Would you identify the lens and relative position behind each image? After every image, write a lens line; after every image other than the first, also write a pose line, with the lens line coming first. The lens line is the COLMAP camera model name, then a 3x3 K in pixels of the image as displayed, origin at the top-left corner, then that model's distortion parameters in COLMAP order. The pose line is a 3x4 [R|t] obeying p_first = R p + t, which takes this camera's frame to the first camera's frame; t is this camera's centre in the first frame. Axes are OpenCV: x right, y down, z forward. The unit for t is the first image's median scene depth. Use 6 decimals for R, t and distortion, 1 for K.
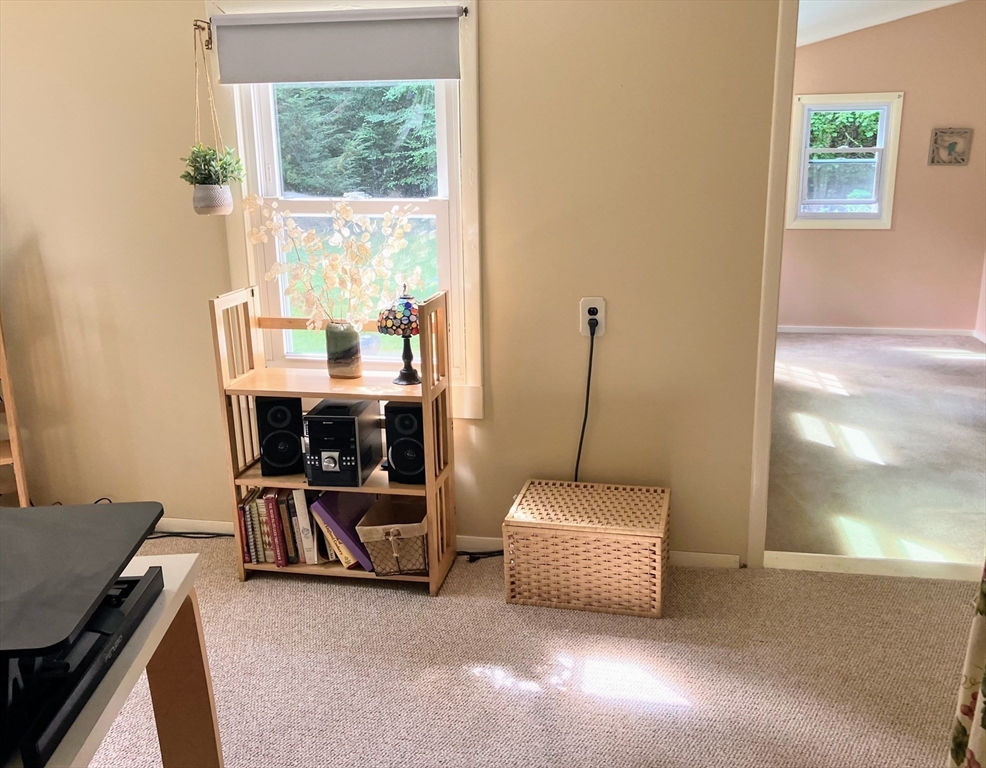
lens RADIAL K [[870.8, 0, 495.0], [0, 870.8, 384.3], [0, 0, 1]] dist [-0.009602, 0.004273]
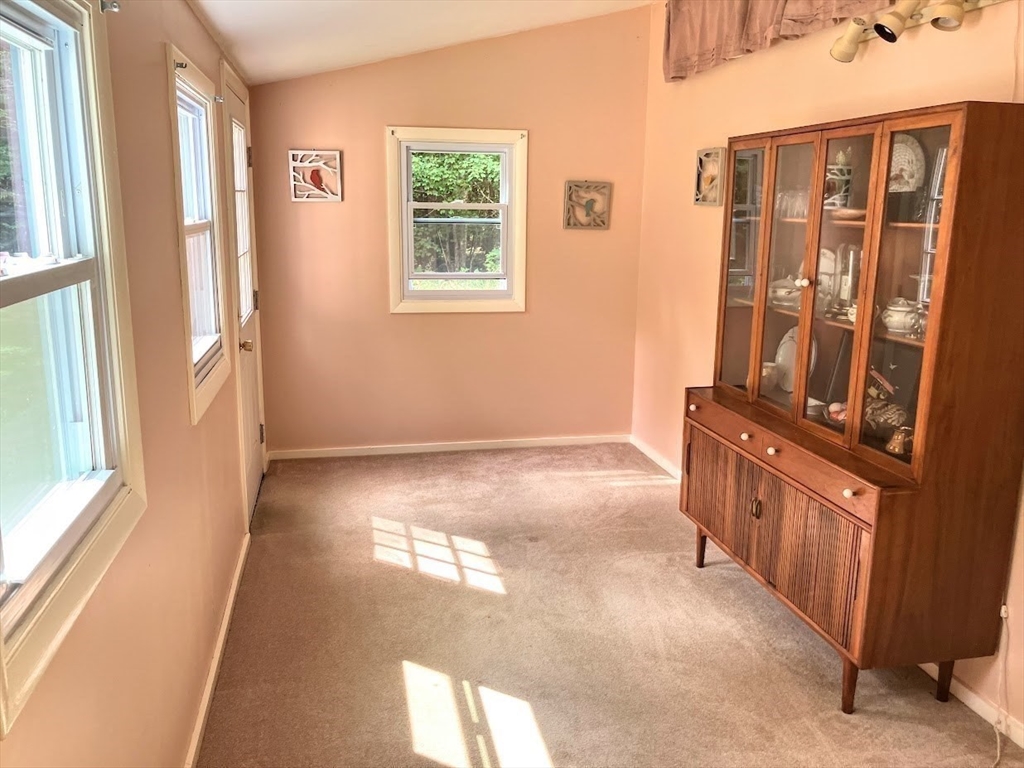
lens RADIAL K [[829.3, 0, 511.1], [0, 829.3, 381.6], [0, 0, 1]] dist [0.054852, 0.000208]
pose [[0.920704, -0.052918, 0.386657, 0.166240], [0.071788, 0.996823, -0.034514, -0.096063], [-0.383602, 0.059535, 0.921577, 0.351654]]
